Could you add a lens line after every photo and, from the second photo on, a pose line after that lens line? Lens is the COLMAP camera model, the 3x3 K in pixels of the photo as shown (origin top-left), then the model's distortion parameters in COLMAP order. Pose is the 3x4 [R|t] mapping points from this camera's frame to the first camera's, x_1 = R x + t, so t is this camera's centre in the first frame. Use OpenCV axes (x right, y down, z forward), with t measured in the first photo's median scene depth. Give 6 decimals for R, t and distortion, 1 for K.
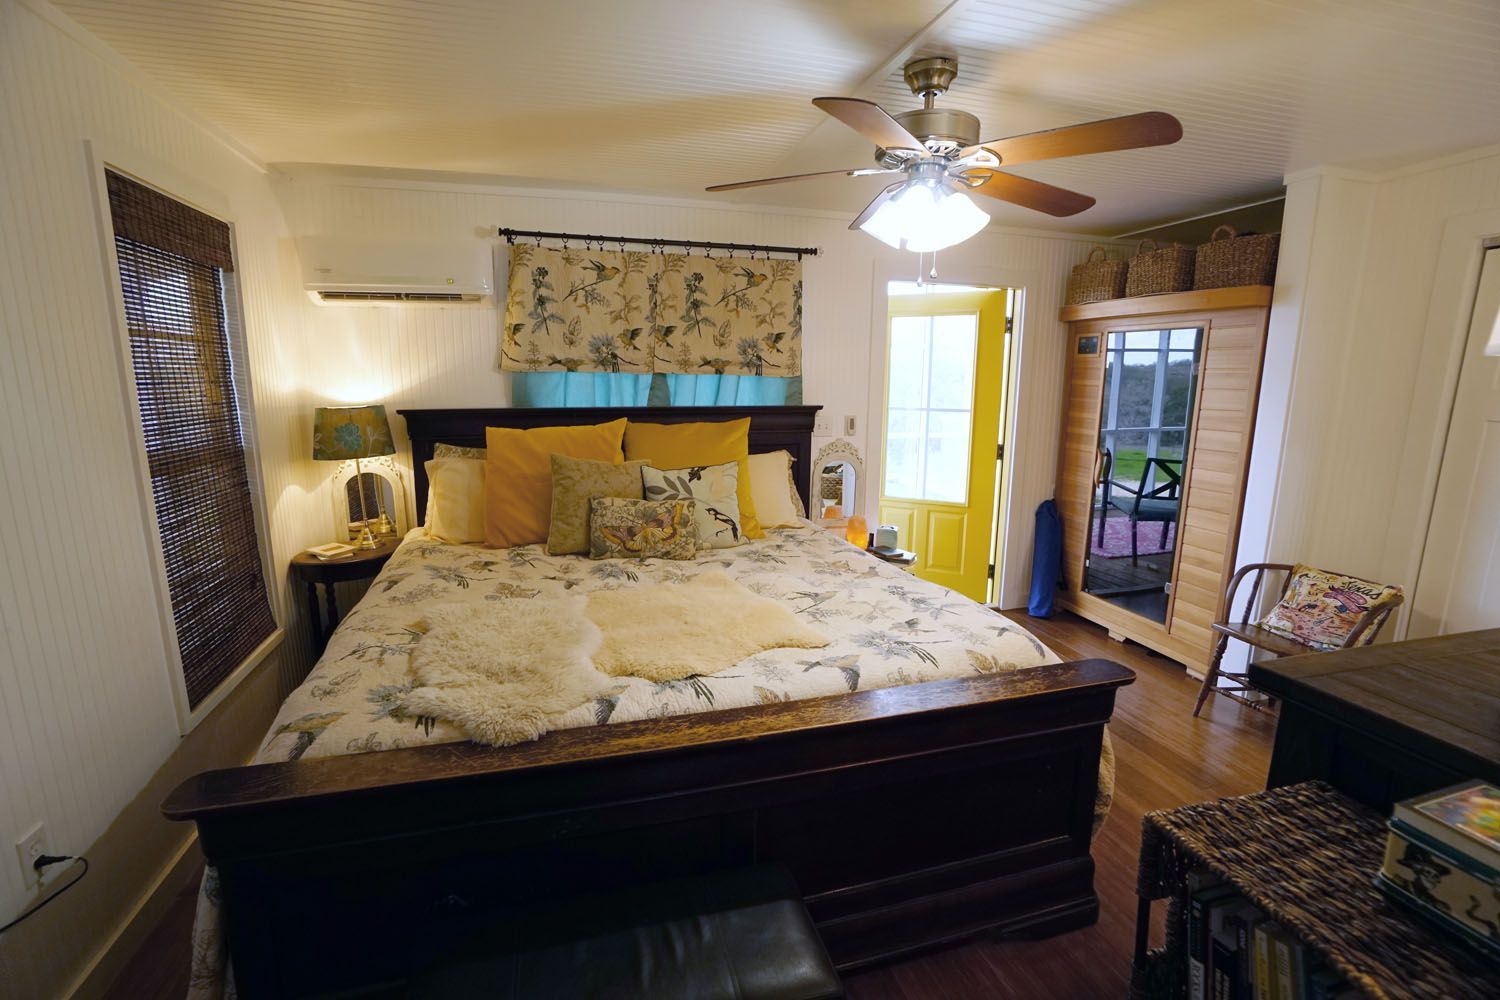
lens RADIAL K [[668.8, 0, 734.4], [0, 668.8, 497.0], [0, 0, 1]] dist [-0.064164, 0.022834]
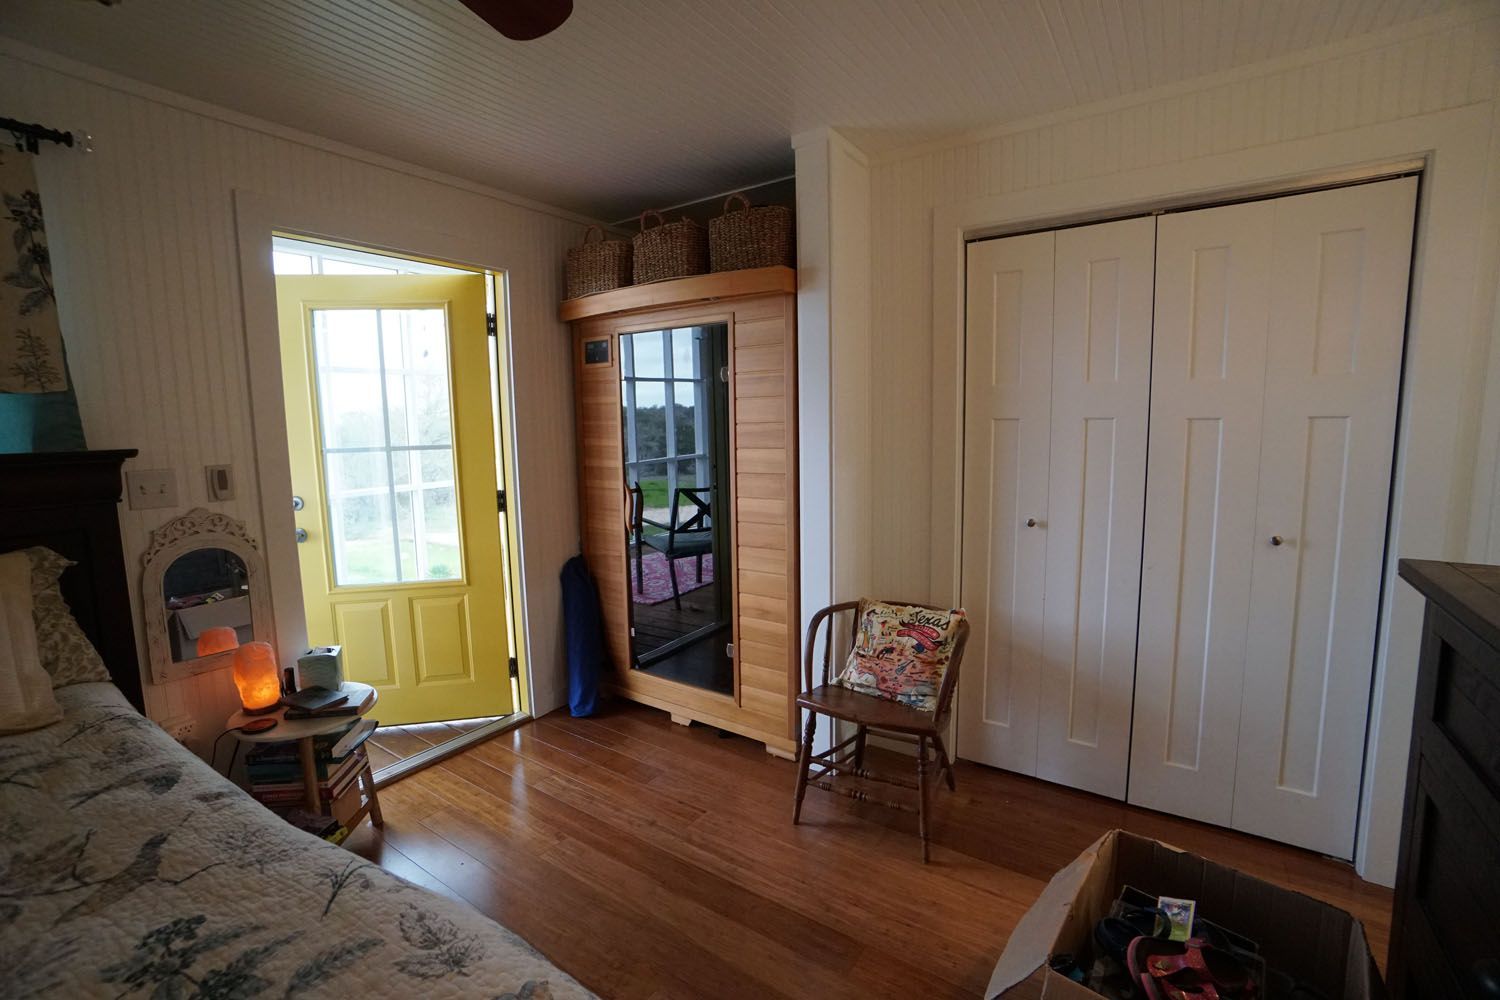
lens RADIAL K [[668.8, 0, 734.4], [0, 668.8, 497.0], [0, 0, 1]] dist [-0.064164, 0.022834]
pose [[0.778601, -0.096278, 0.620090, 0.184647], [0.138439, 0.990167, -0.020091, -0.027797], [-0.612058, 0.101488, 0.784274, 0.343034]]
